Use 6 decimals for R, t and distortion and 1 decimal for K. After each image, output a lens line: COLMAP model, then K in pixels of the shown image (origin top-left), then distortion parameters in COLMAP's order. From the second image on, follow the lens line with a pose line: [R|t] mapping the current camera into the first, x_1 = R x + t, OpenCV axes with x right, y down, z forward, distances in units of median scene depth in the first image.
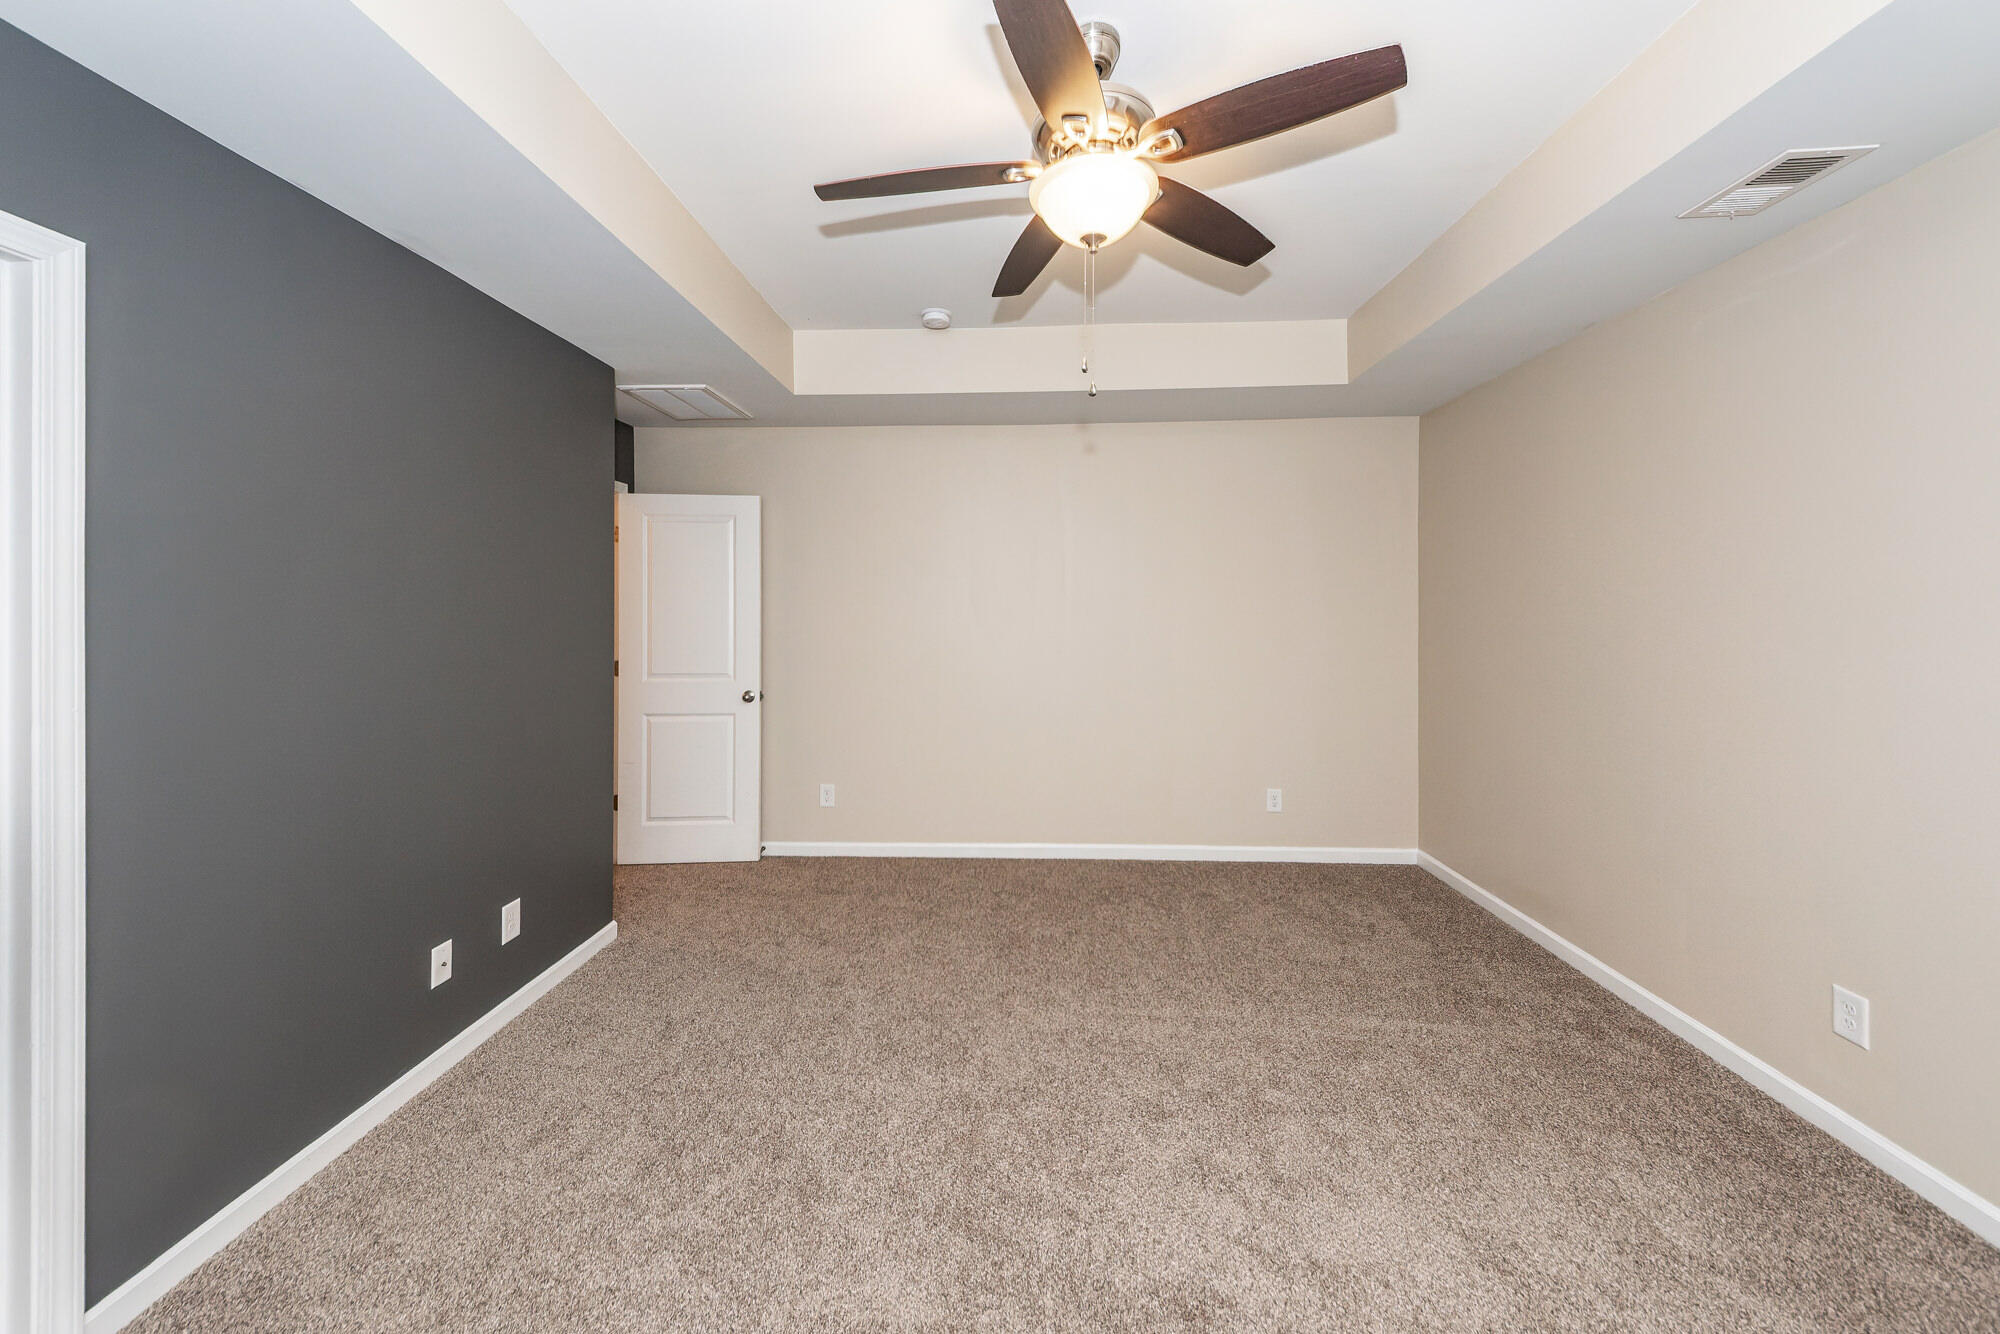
lens RADIAL K [[742.3, 0, 1004.3], [0, 742.3, 616.1], [0, 0, 1]] dist [0.025604, -0.006218]
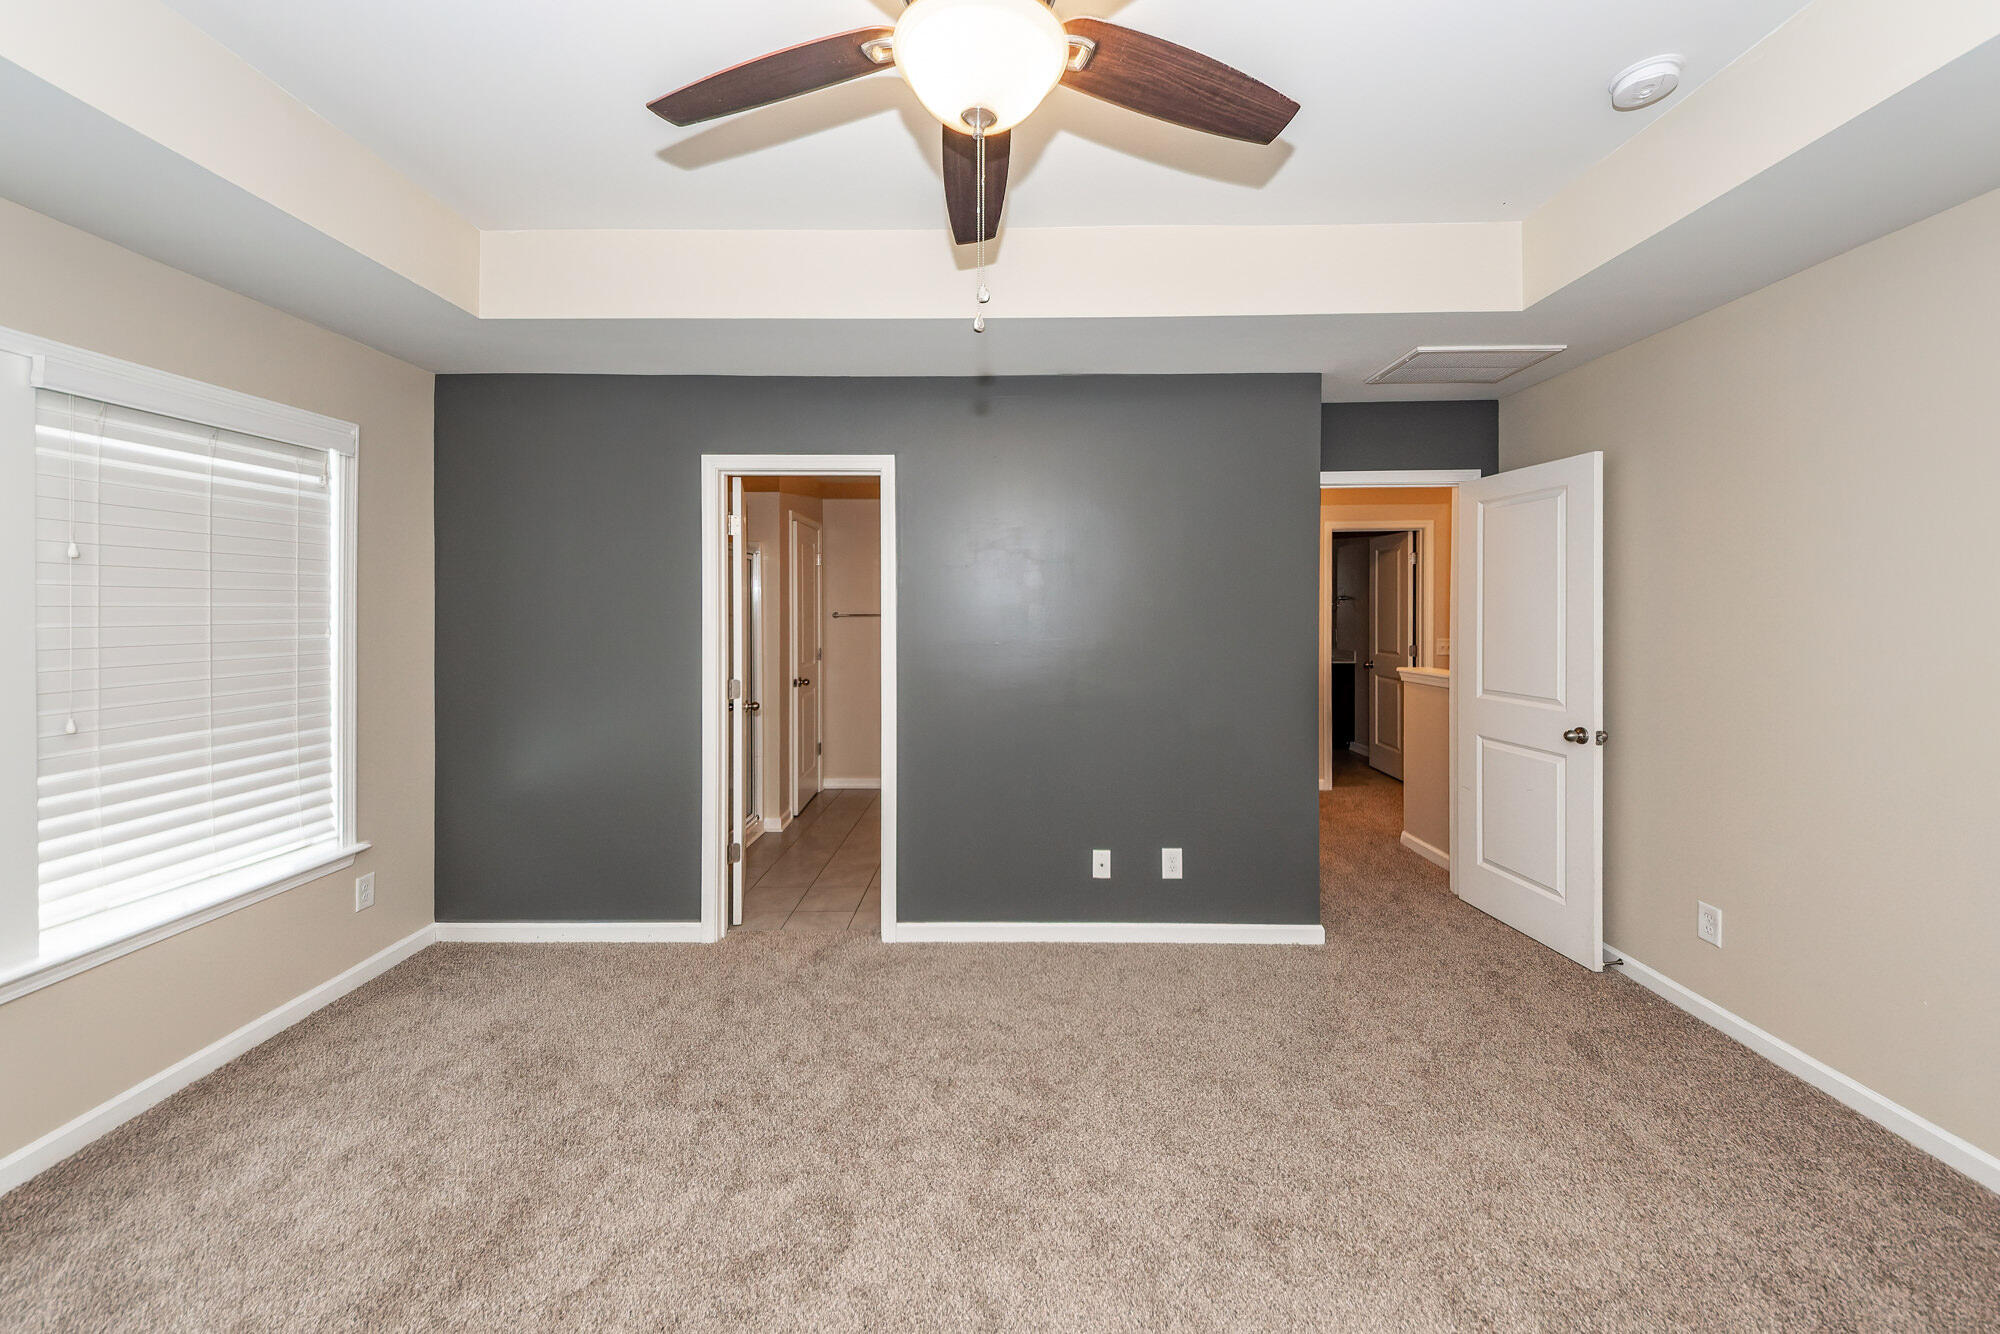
lens RADIAL K [[742.3, 0, 1004.3], [0, 742.3, 616.1], [0, 0, 1]] dist [0.025604, -0.006218]
pose [[0.044661, -0.000740, -0.999002, 0.354910], [-0.009762, 0.999952, -0.001177, 0.000139], [0.998954, 0.009805, 0.044652, 0.417392]]
